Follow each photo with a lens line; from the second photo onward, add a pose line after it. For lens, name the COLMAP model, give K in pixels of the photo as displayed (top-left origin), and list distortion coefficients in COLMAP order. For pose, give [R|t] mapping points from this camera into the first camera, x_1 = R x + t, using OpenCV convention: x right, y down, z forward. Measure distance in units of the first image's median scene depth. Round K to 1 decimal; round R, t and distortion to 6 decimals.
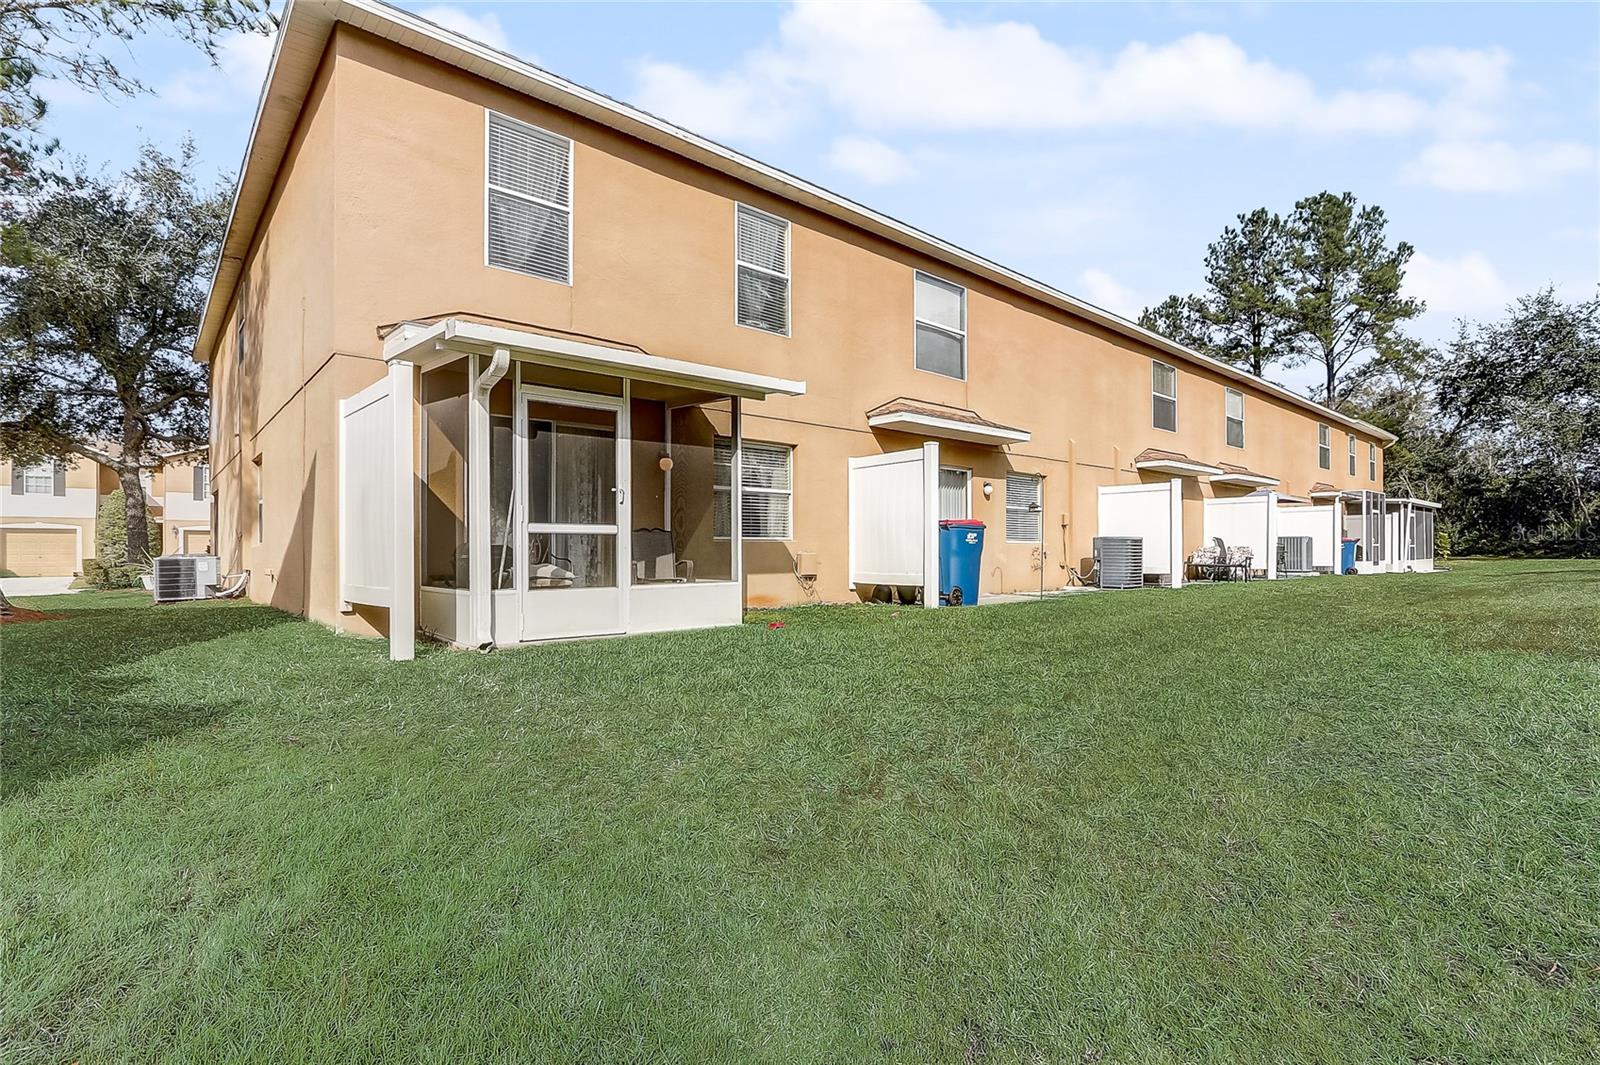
lens RADIAL K [[753.8, 0, 800.0], [0, 753.8, 532.5], [0, 0, 1]] dist [0.001287, 0.000050]
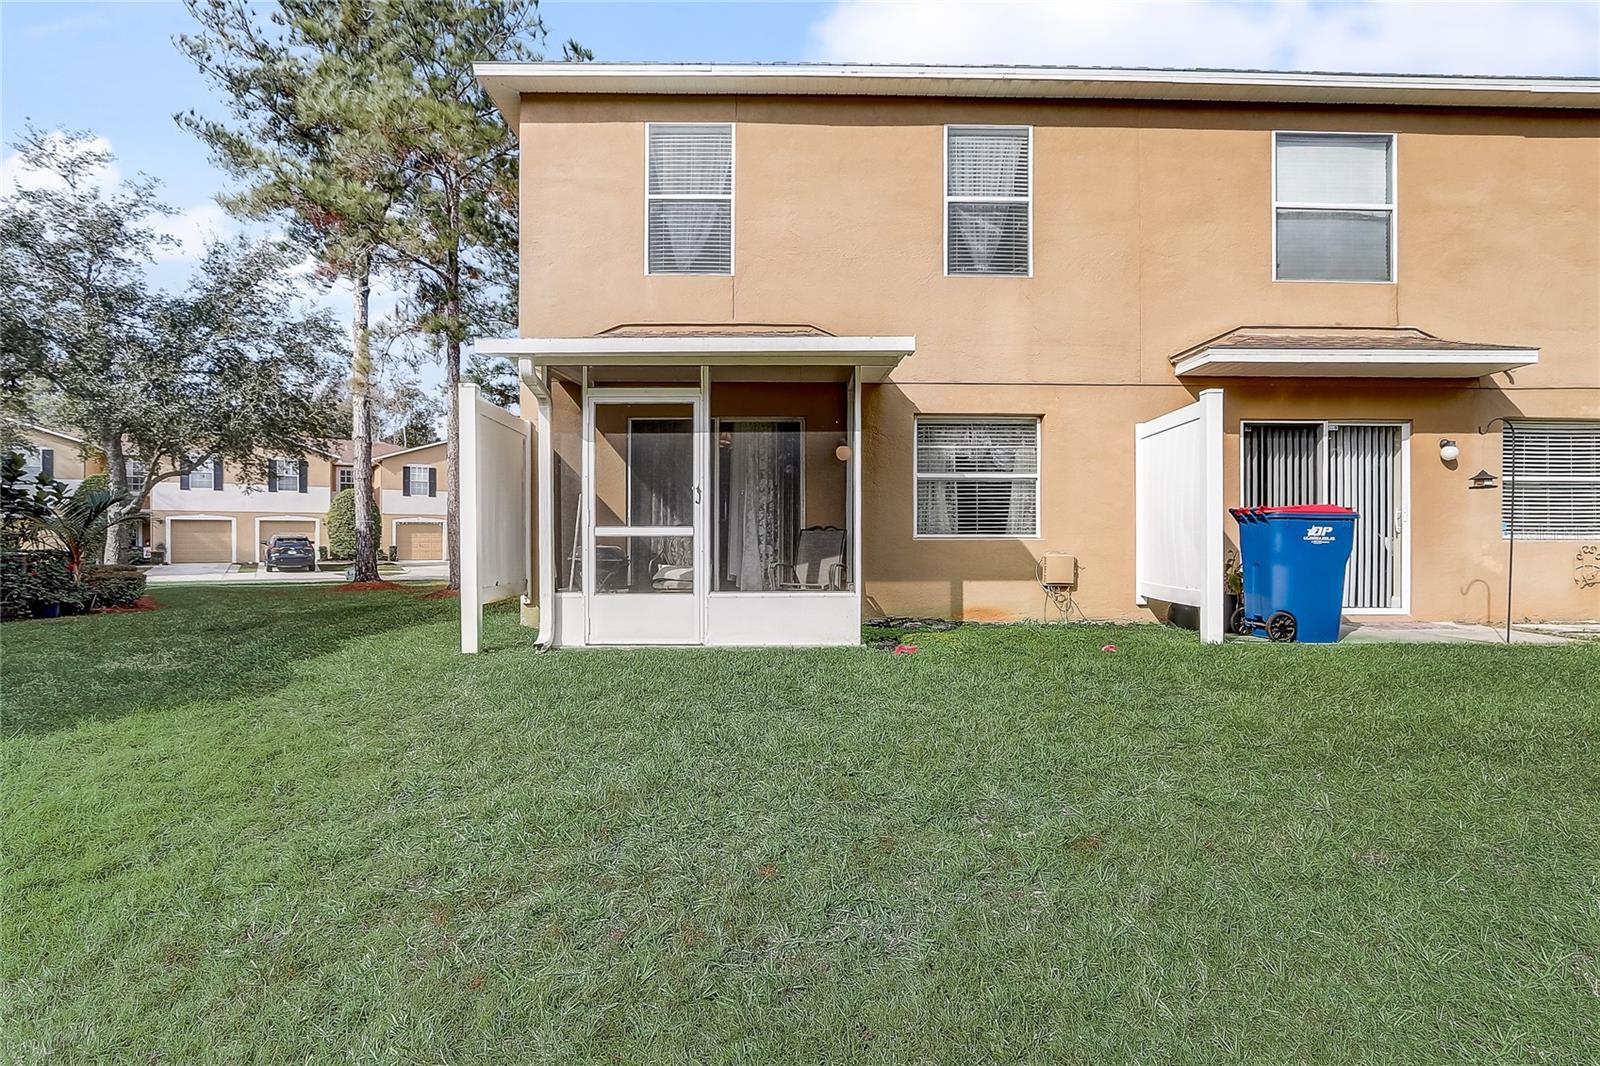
lens RADIAL K [[747.5, 0, 800.0], [0, 747.5, 533.0], [0, 0, 1]] dist [-0.003894, -0.000797]
pose [[0.769118, -0.003126, -0.639099, 0.304386], [0.014182, 0.999825, 0.012176, -0.007901], [0.638950, -0.018428, 0.769028, 0.259887]]
